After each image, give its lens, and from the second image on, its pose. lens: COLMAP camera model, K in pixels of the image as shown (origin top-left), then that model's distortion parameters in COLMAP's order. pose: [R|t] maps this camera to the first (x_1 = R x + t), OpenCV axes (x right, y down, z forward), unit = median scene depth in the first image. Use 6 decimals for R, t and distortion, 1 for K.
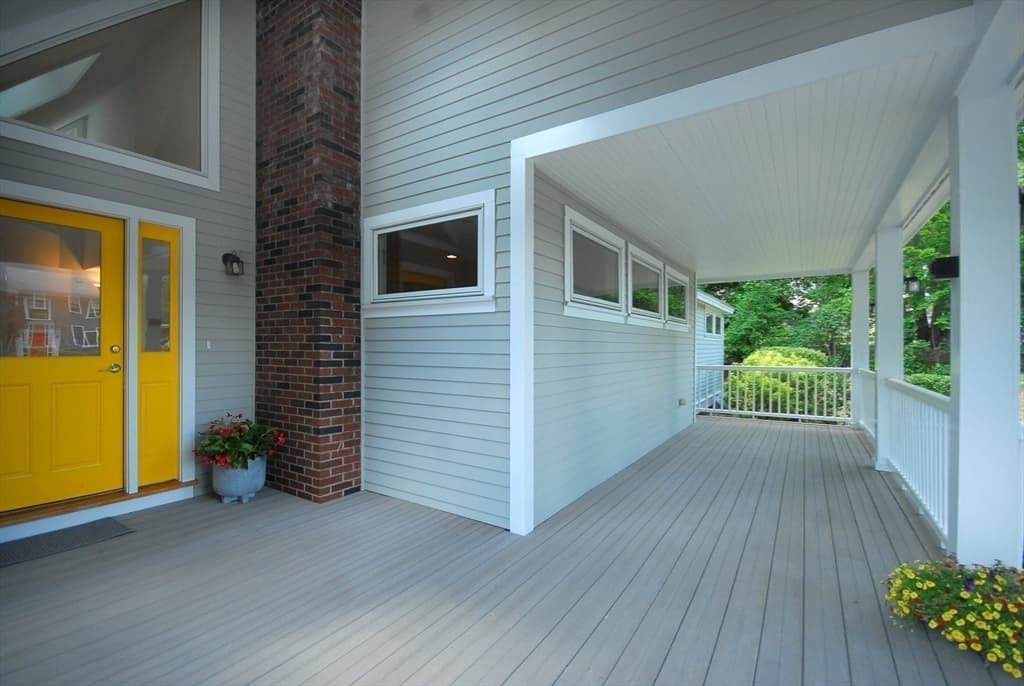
lens RADIAL K [[453.0, 0, 507.7], [0, 453.0, 346.2], [0, 0, 1]] dist [0.000744, -0.003200]
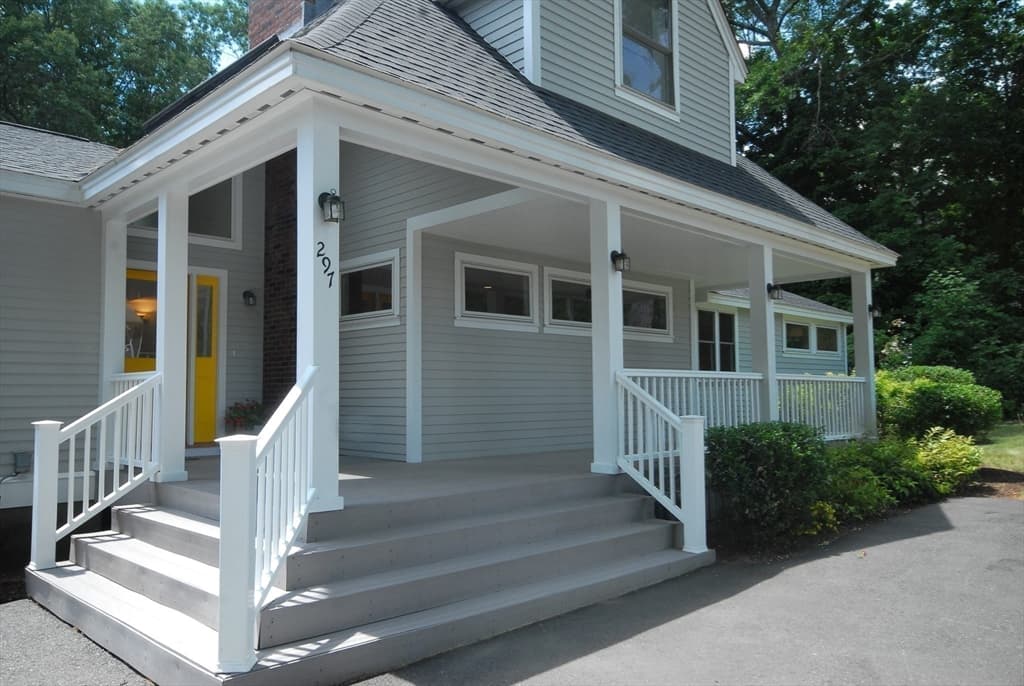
lens RADIAL K [[798.6, 0, 512.0], [0, 798.6, 343.0], [0, 0, 1]] dist [0.007513, 0.005037]
pose [[0.975747, -0.024021, -0.217578, 0.789203], [0.009677, 0.997723, -0.066751, 0.145843], [0.218686, 0.063027, 0.973758, -1.337577]]
